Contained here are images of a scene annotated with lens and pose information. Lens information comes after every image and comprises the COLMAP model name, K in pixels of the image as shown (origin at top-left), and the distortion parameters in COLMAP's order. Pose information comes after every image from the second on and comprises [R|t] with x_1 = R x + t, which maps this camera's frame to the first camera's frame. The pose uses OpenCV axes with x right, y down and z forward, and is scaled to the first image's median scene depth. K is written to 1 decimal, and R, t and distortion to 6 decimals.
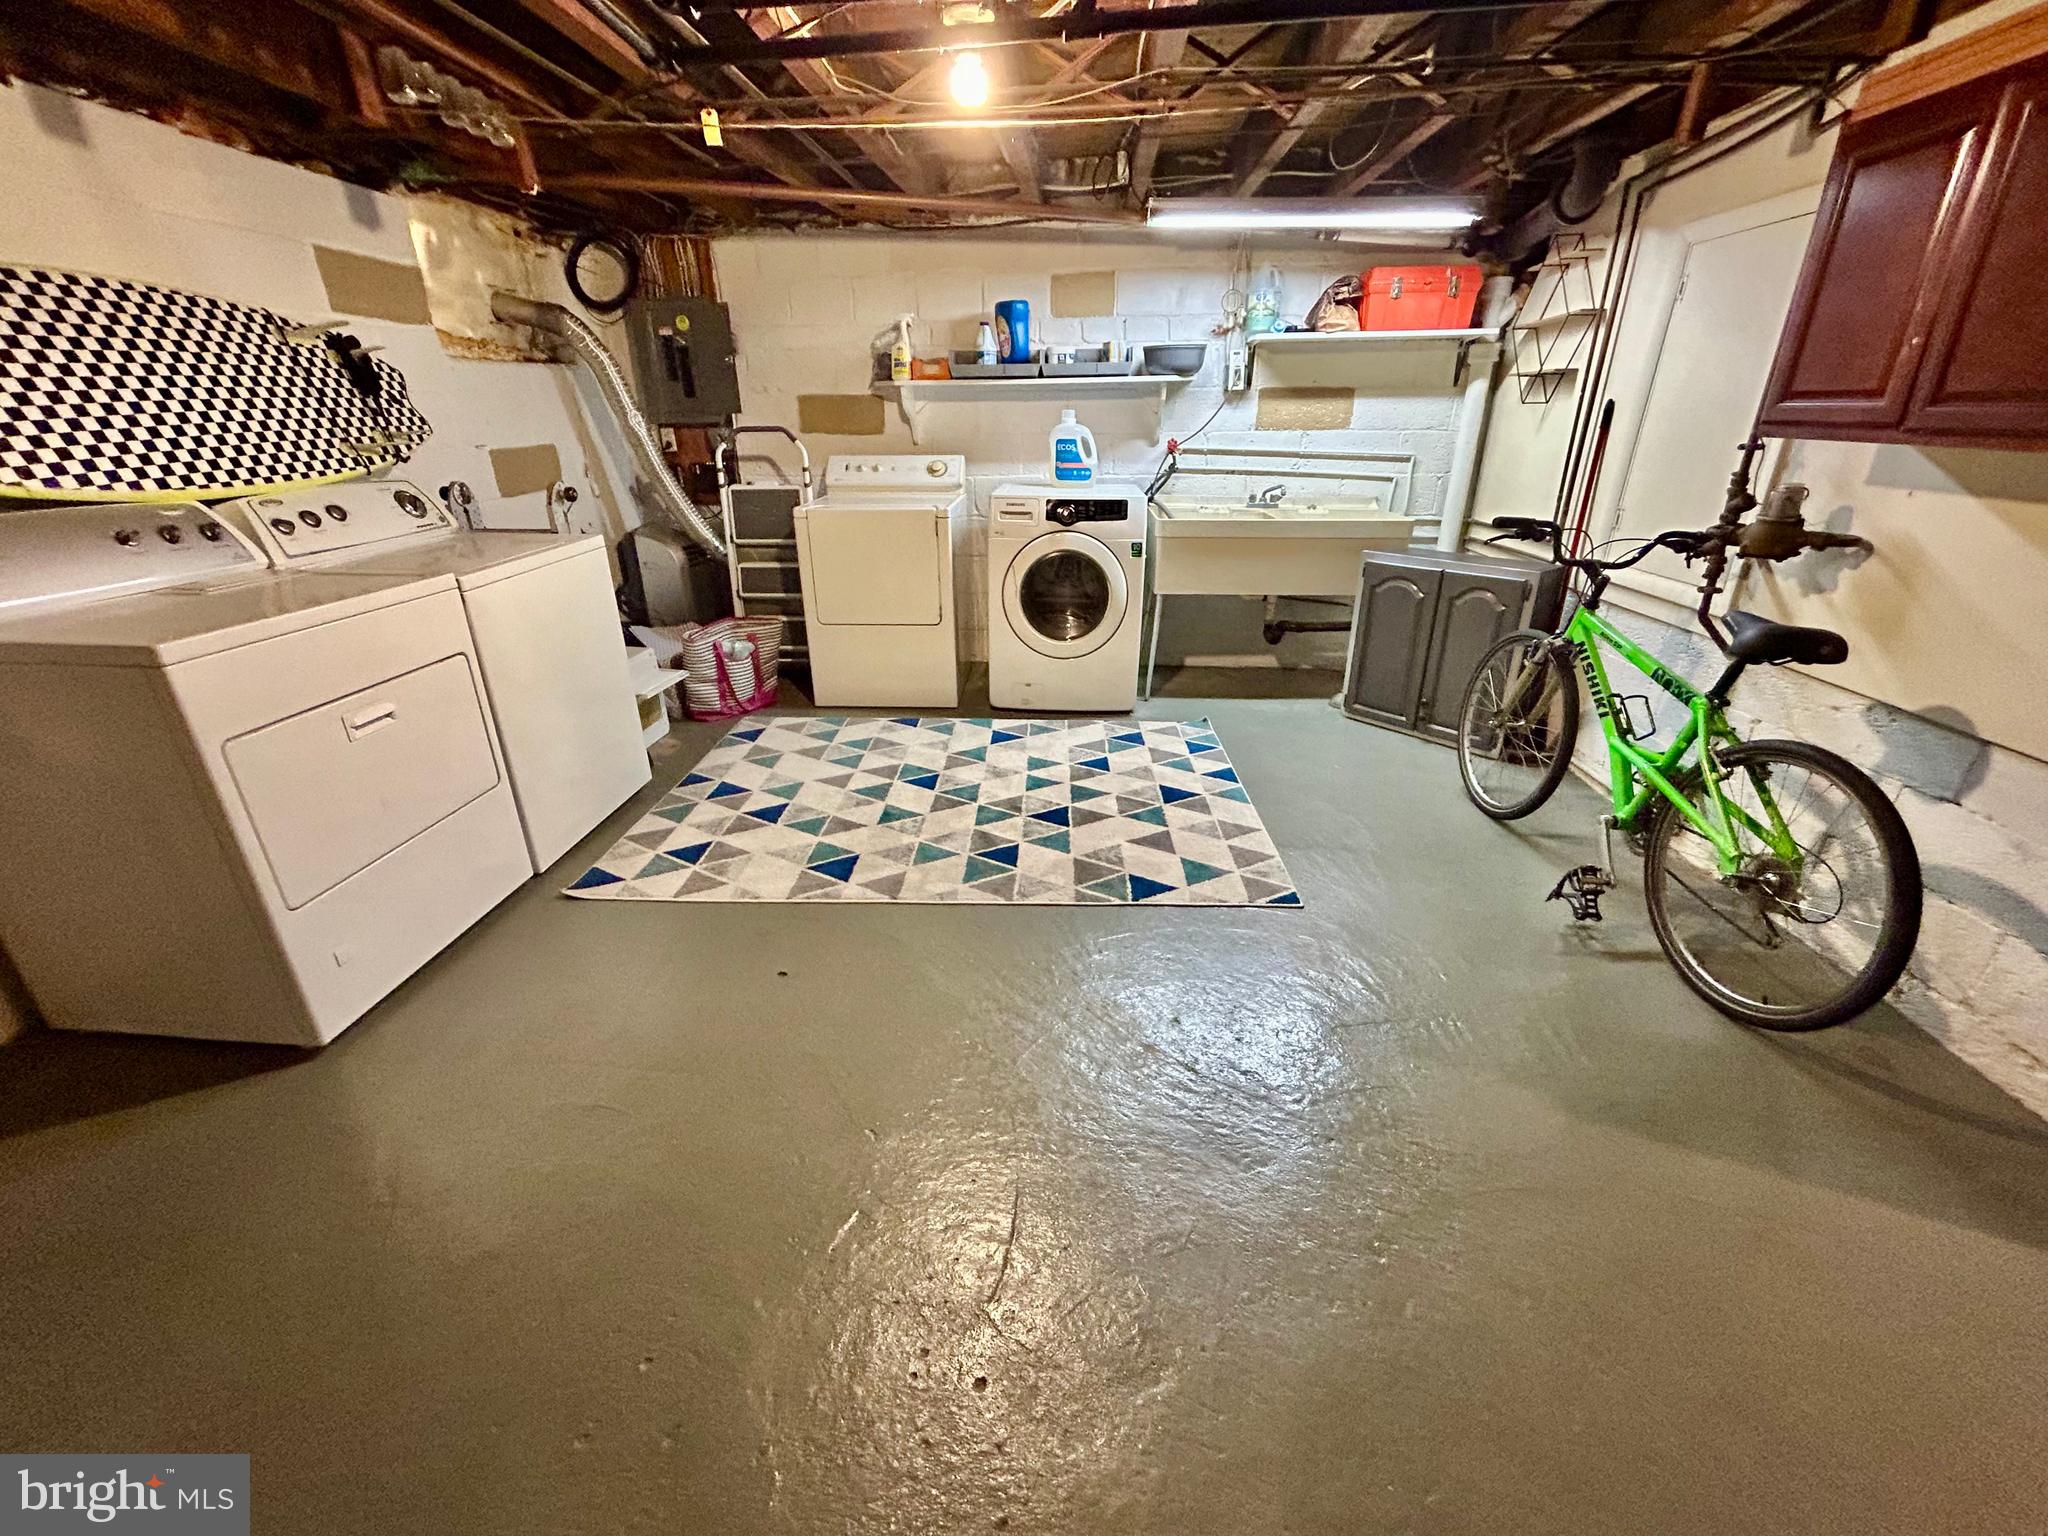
lens RADIAL K [[826.3, 0, 1024.9], [0, 826.3, 775.8], [0, 0, 1]] dist [0.000813, -0.000745]
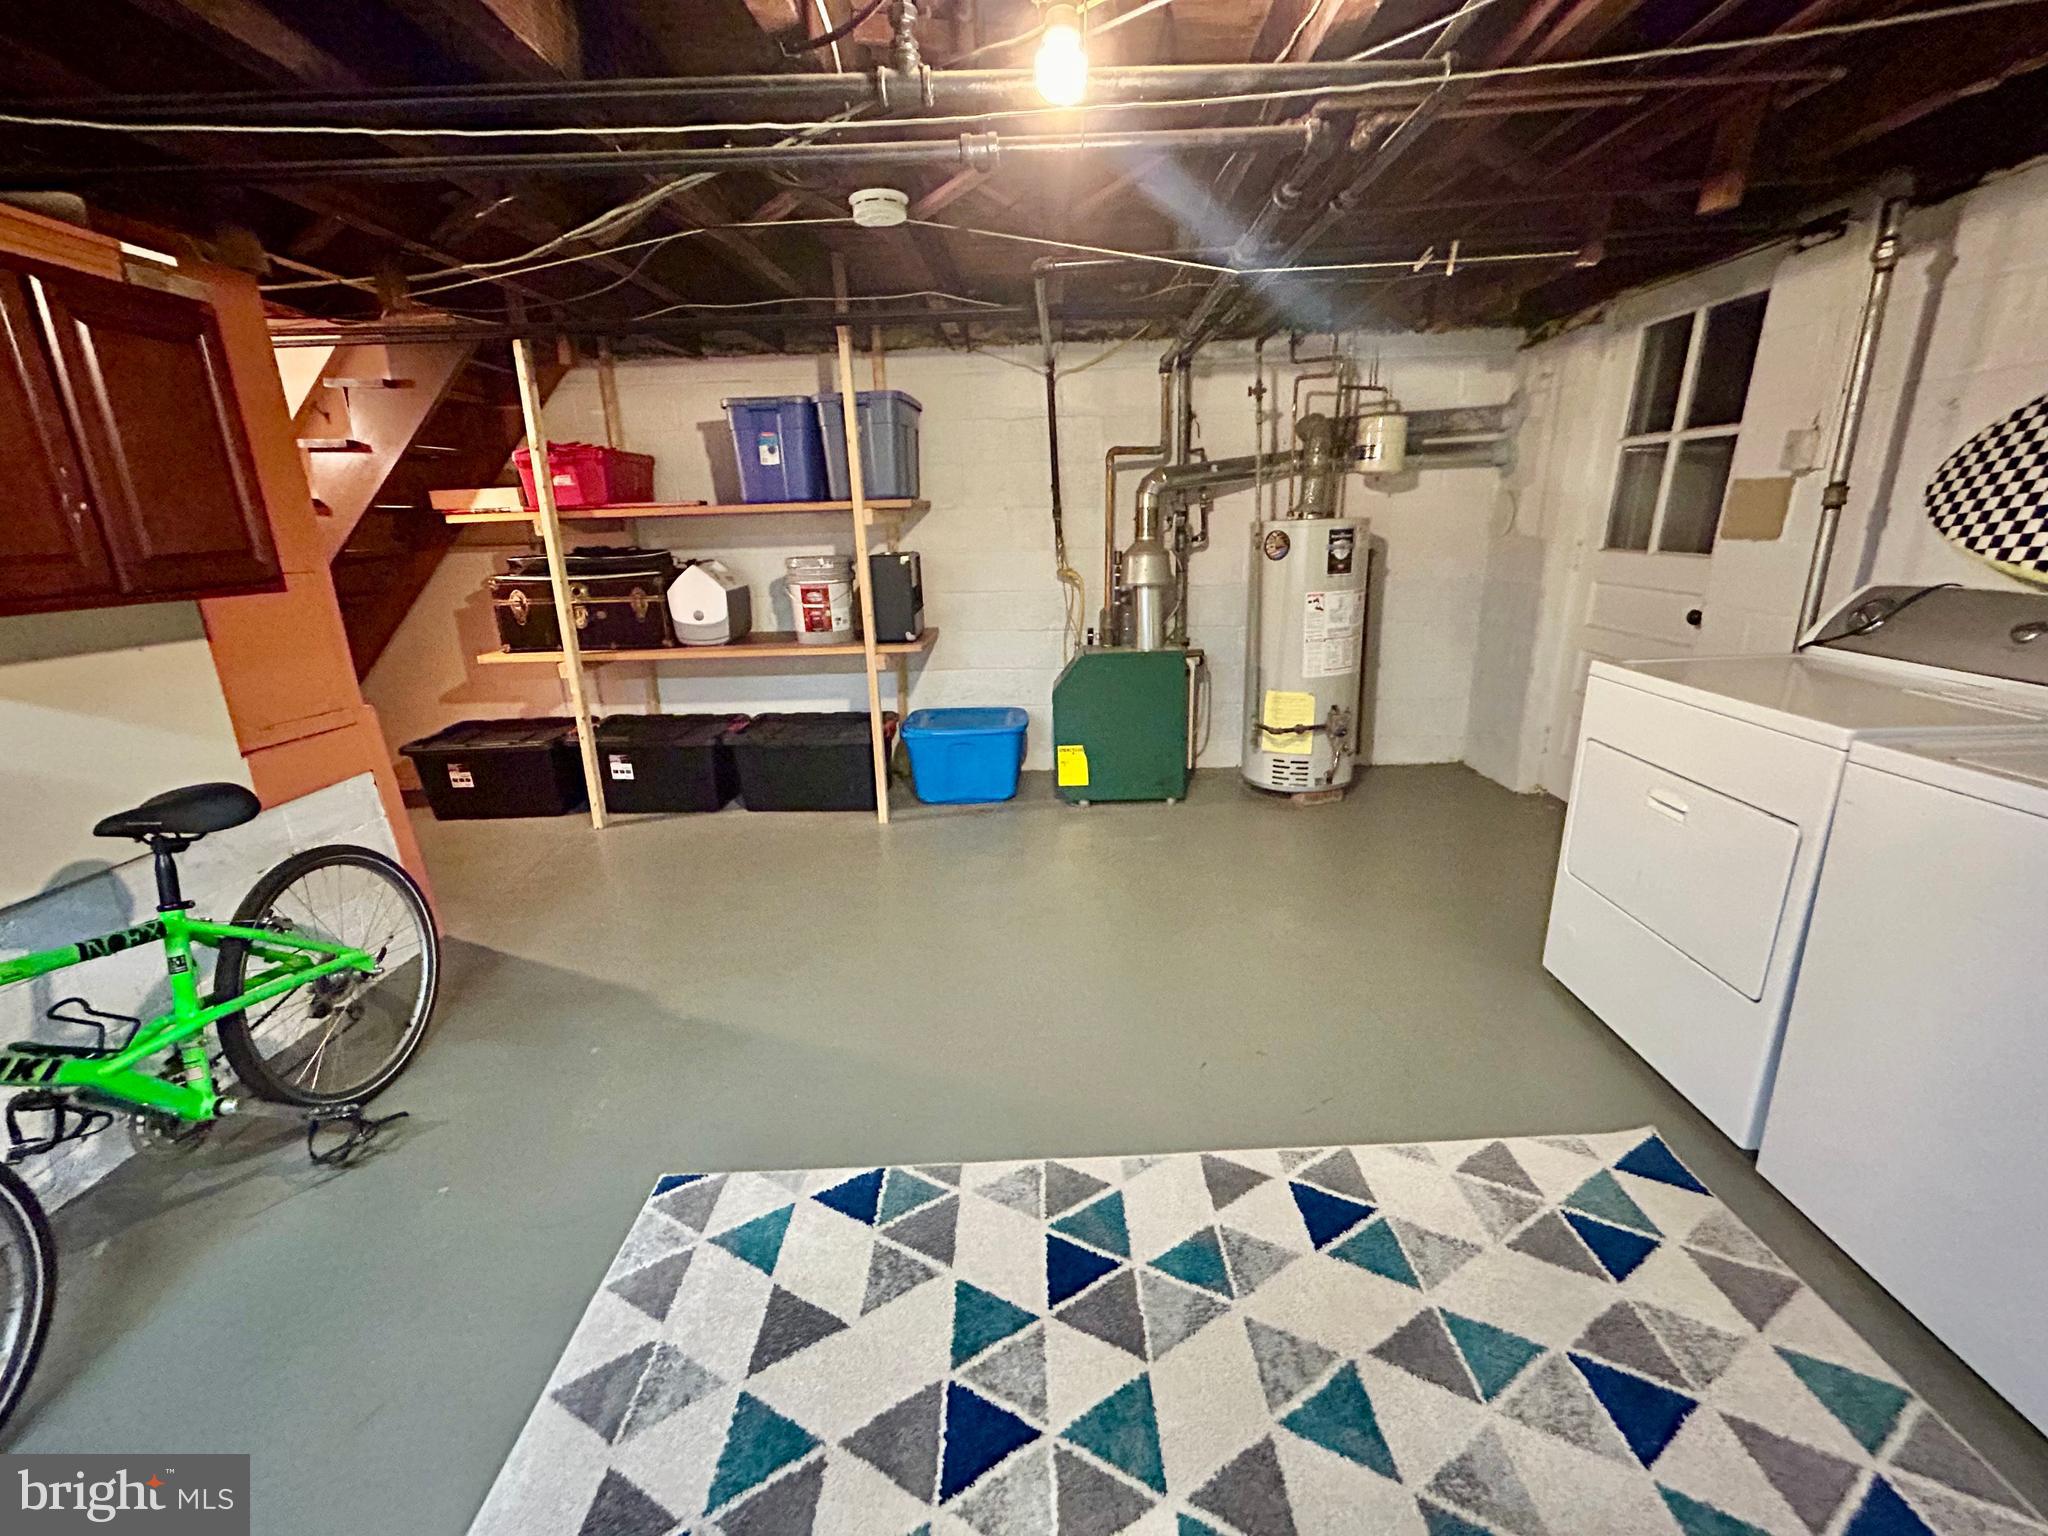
lens RADIAL K [[826.3, 0, 1023.9], [0, 826.3, 774.0], [0, 0, 1]] dist [0.000813, -0.000745]
pose [[-0.998234, 0.051749, -0.029155, 0.006616], [0.019897, 0.753832, 0.656766, -0.471764], [0.055965, 0.655026, -0.753531, 1.039985]]
